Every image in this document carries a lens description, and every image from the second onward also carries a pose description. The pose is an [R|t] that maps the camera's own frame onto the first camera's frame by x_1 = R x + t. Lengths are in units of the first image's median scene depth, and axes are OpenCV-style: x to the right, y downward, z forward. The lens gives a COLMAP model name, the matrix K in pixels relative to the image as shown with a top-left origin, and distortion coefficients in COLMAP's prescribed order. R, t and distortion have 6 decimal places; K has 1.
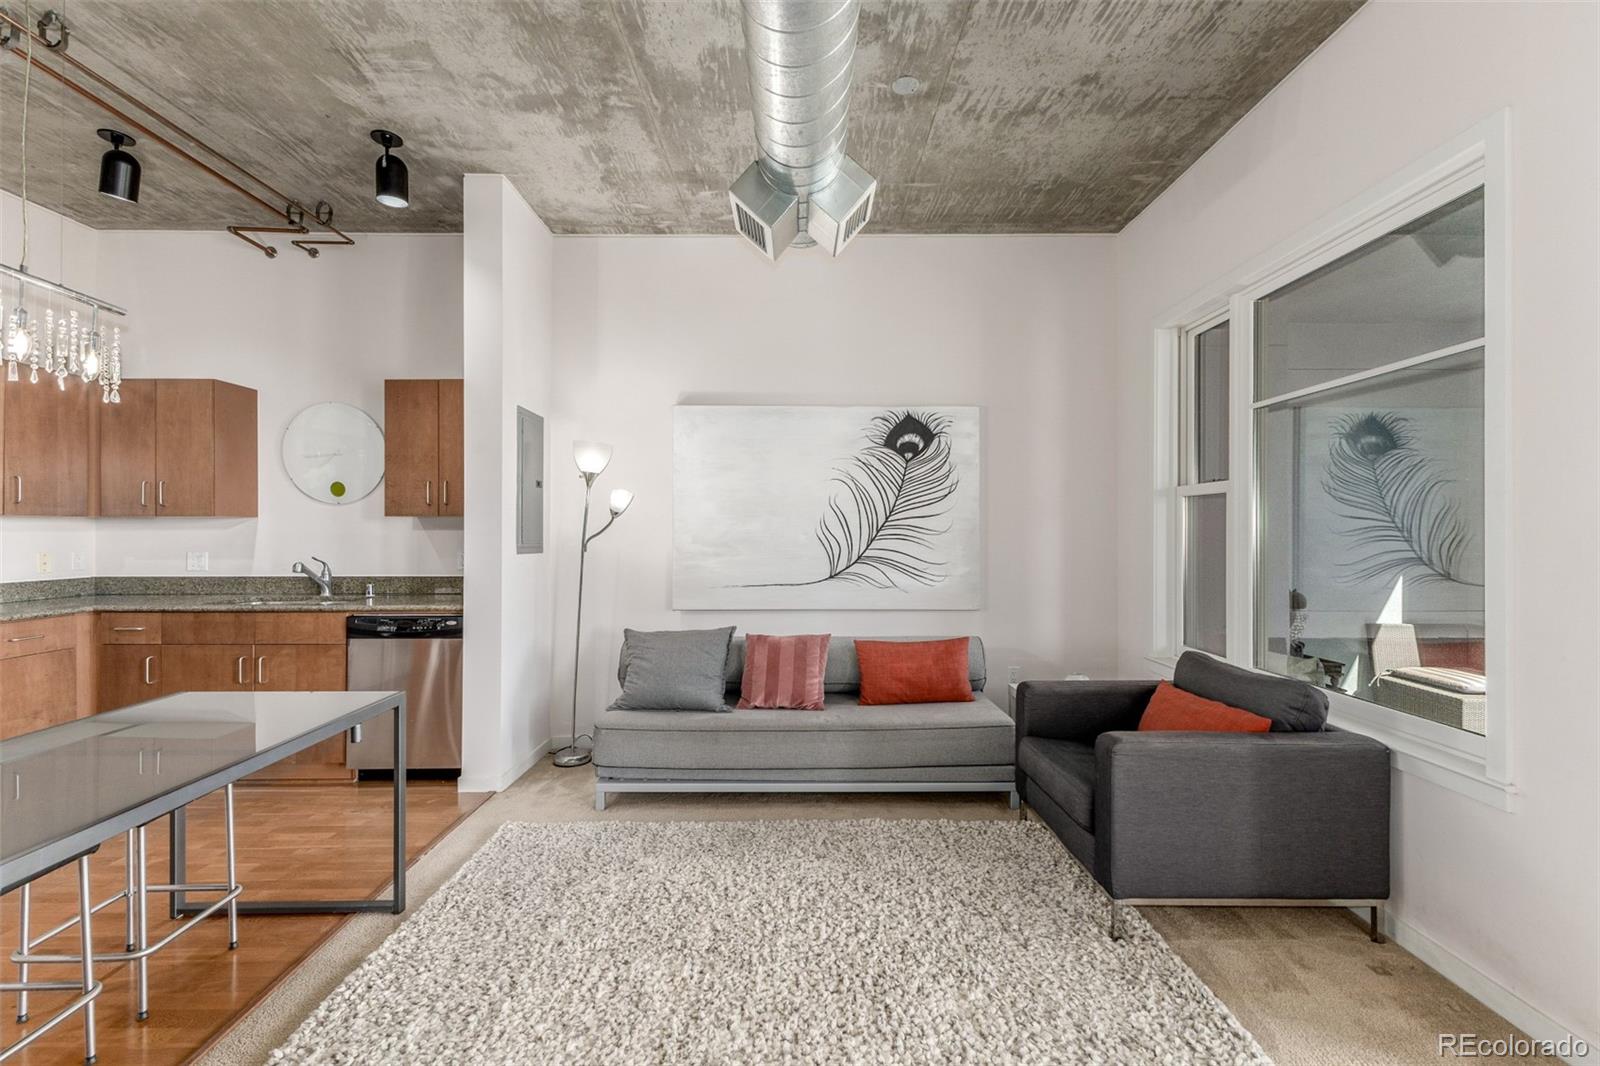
lens RADIAL K [[687.7, 0, 802.7], [0, 687.7, 528.5], [0, 0, 1]] dist [0.018476, -0.006611]
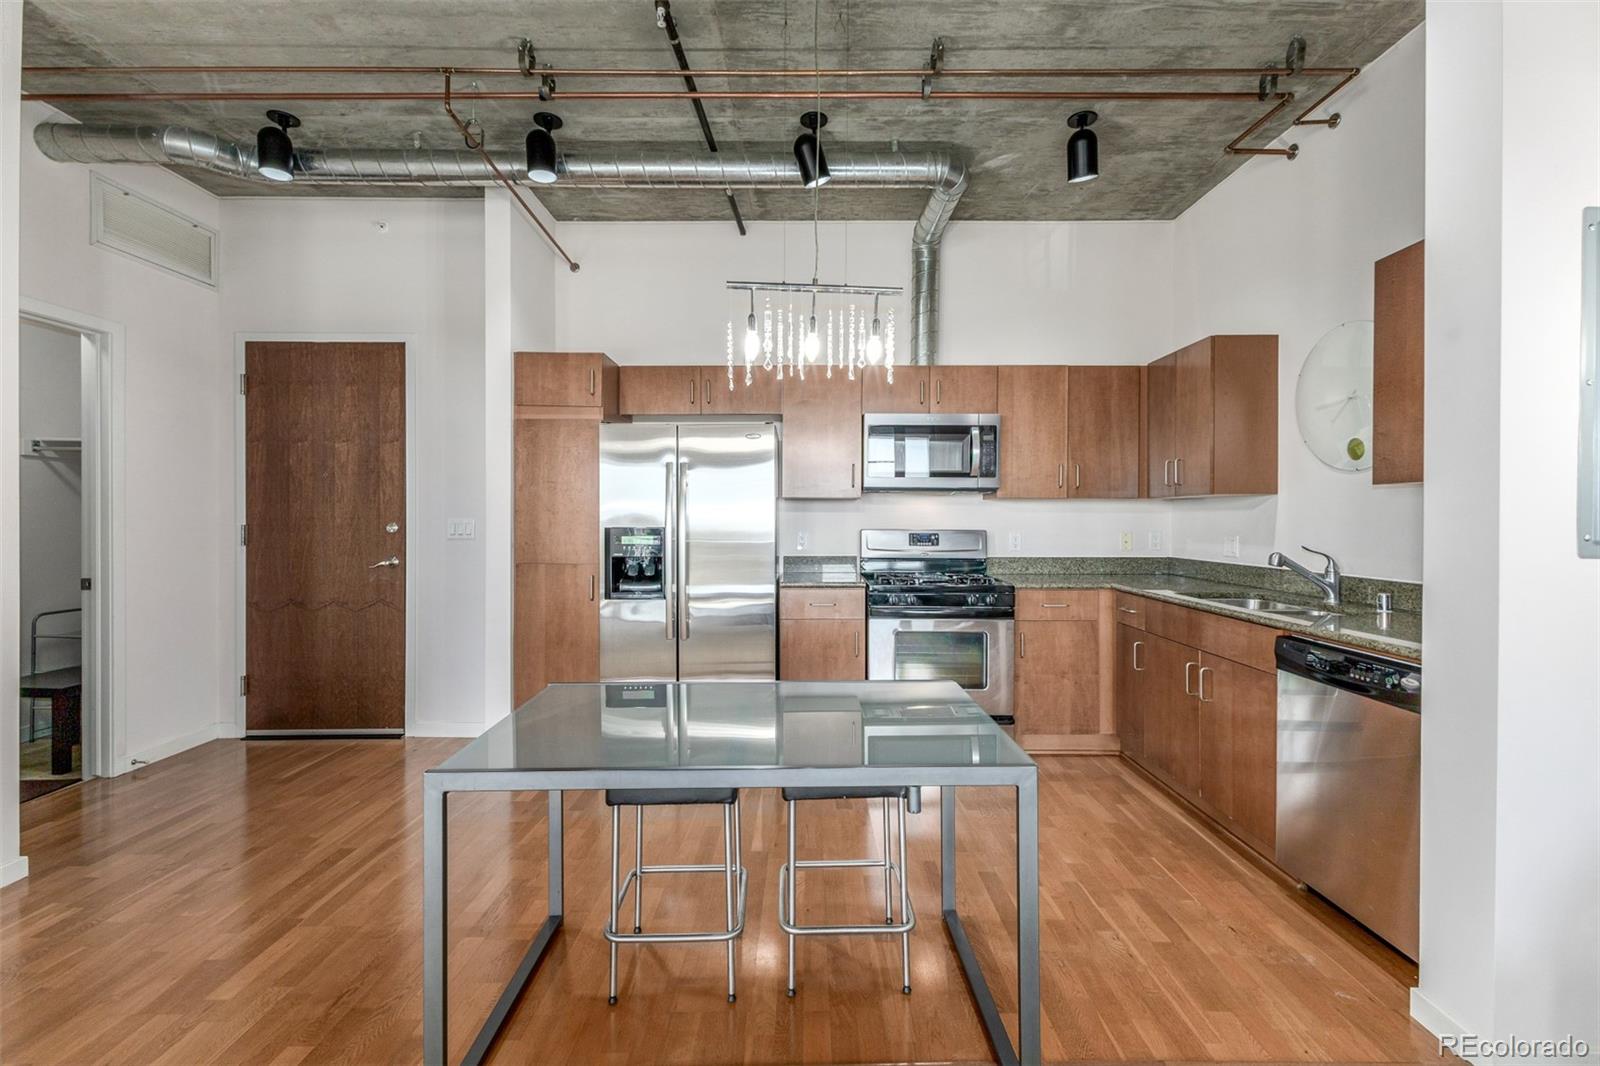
lens RADIAL K [[690.0, 0, 798.9], [0, 690.0, 523.7], [0, 0, 1]] dist [0.002126, 0.000116]
pose [[-0.011693, 0.007791, -0.999901, 0.018148], [0.001811, 0.999968, 0.007770, 0.011904], [0.999930, -0.001720, -0.011707, 0.519424]]
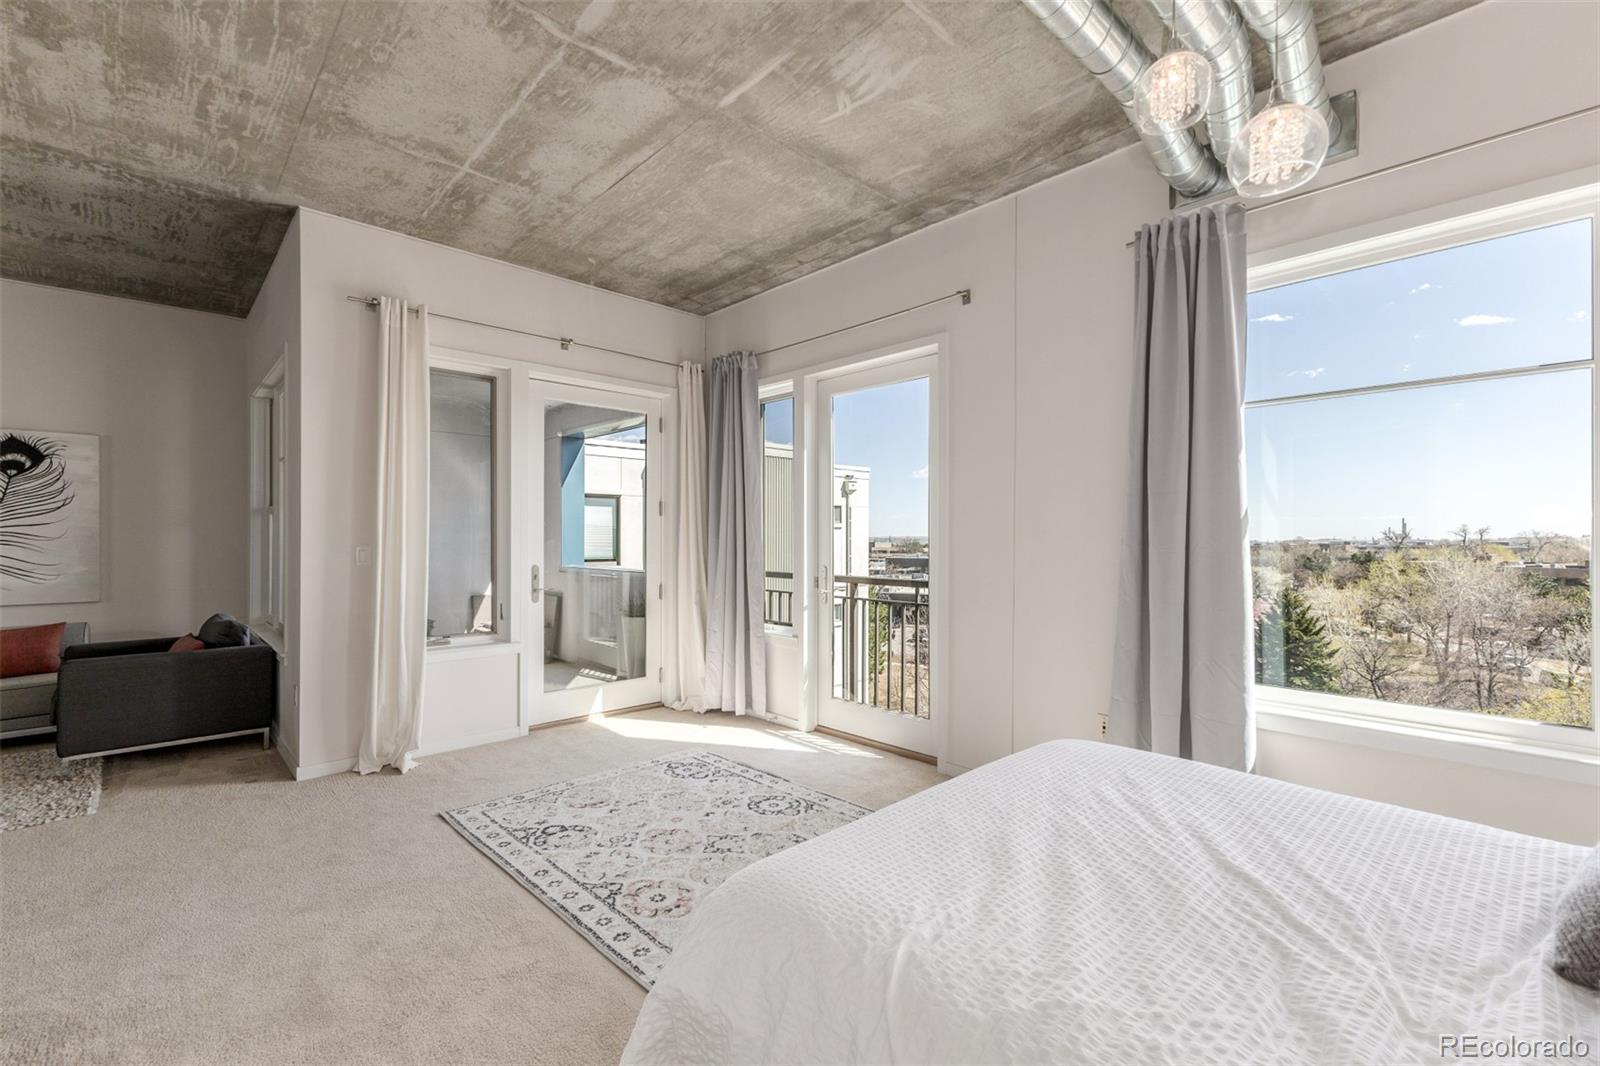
lens RADIAL K [[698.0, 0, 807.8], [0, 698.0, 536.9], [0, 0, 1]] dist [0.003242, -0.000123]
pose [[0.725526, 0.000406, 0.688195, 0.351227], [-0.002559, 0.999995, 0.002108, -0.003166], [-0.688190, -0.003291, 0.725523, -0.867310]]
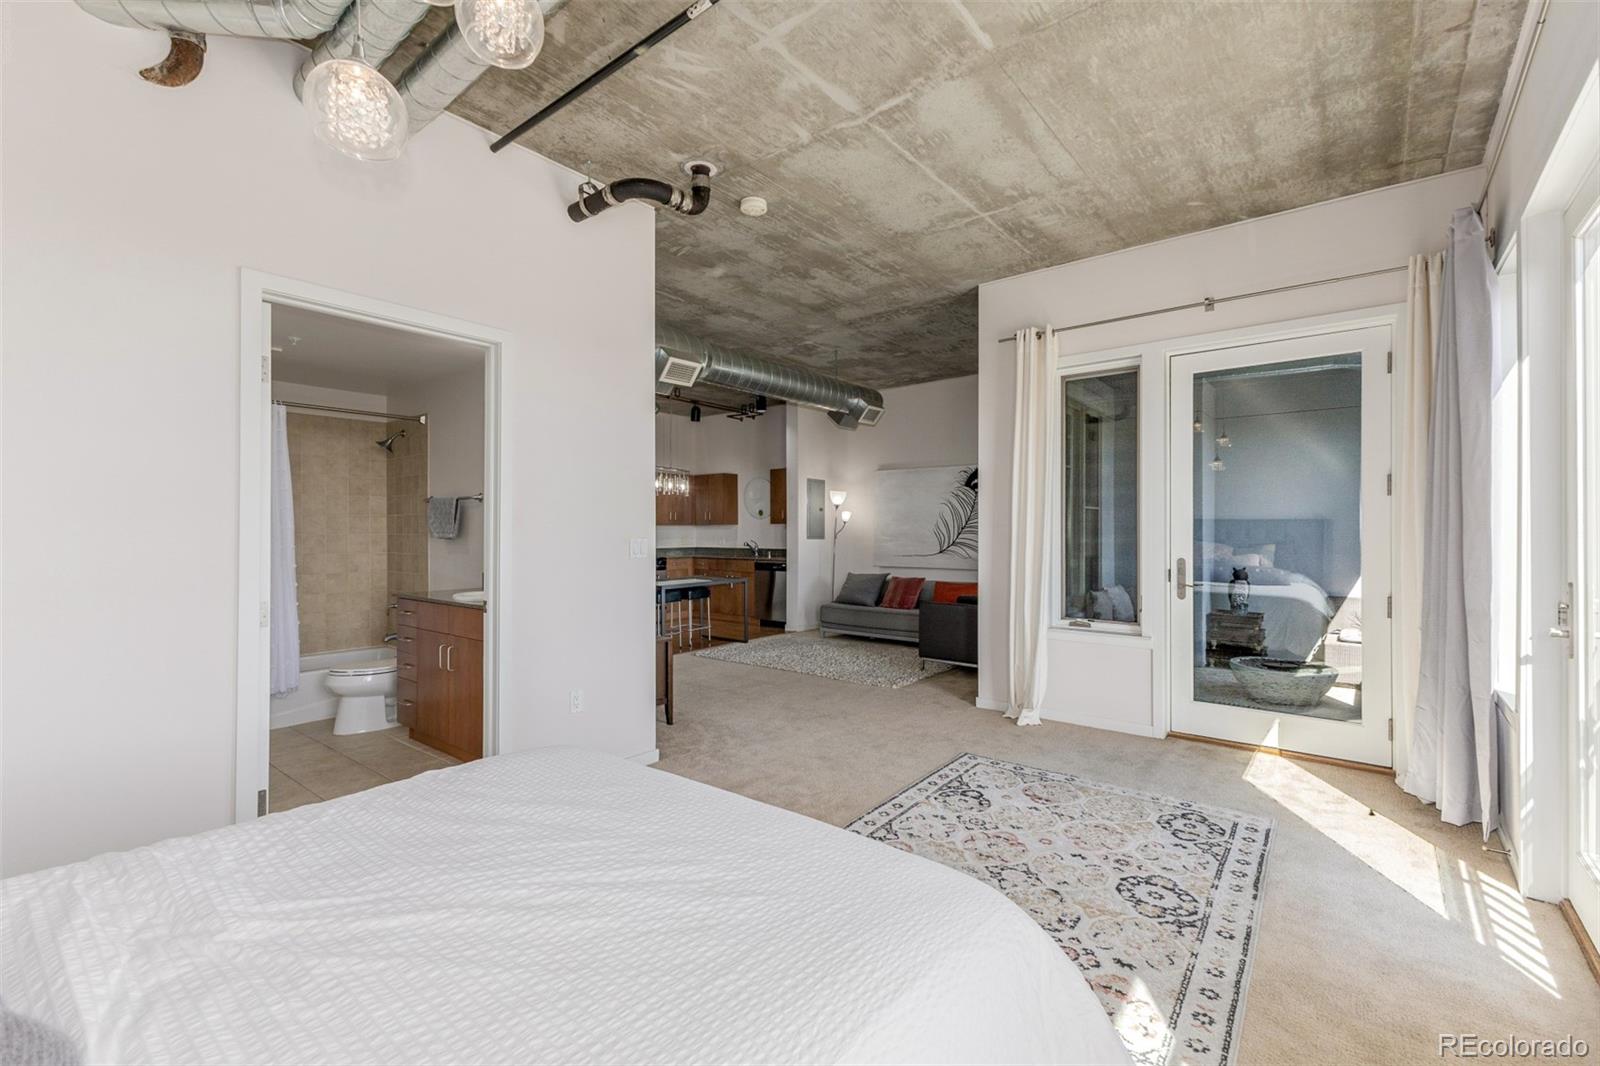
lens RADIAL K [[687.7, 0, 802.7], [0, 687.7, 528.5], [0, 0, 1]] dist [0.018476, -0.006611]
pose [[0.773173, -0.004028, -0.634183, 1.116460], [0.004225, 0.999990, -0.001200, 0.001835], [0.634181, -0.001752, 0.773182, -0.894055]]
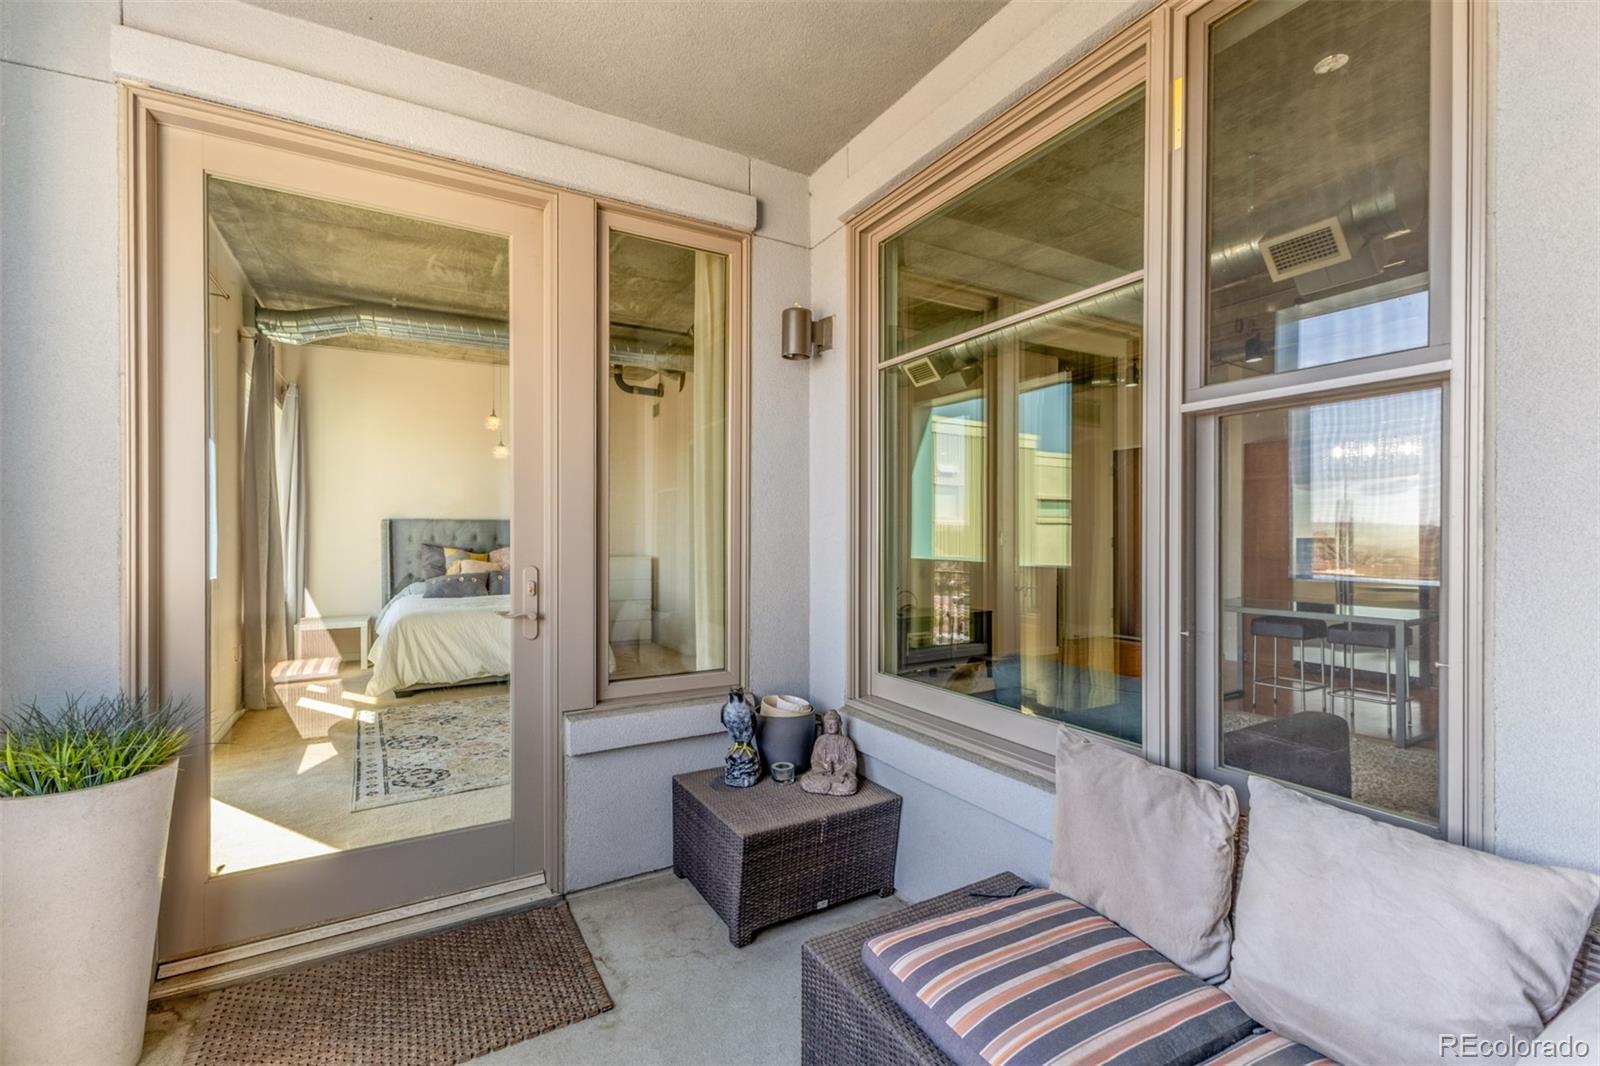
lens RADIAL K [[680.6, 0, 800.0], [0, 680.6, 533.0], [0, 0, 1]] dist [0.003449, 0.000186]
pose [[-0.861466, -0.000808, -0.507815, 0.978236], [0.003607, 0.999964, -0.007710, 0.027484], [0.507803, -0.008474, -0.861432, 1.100242]]
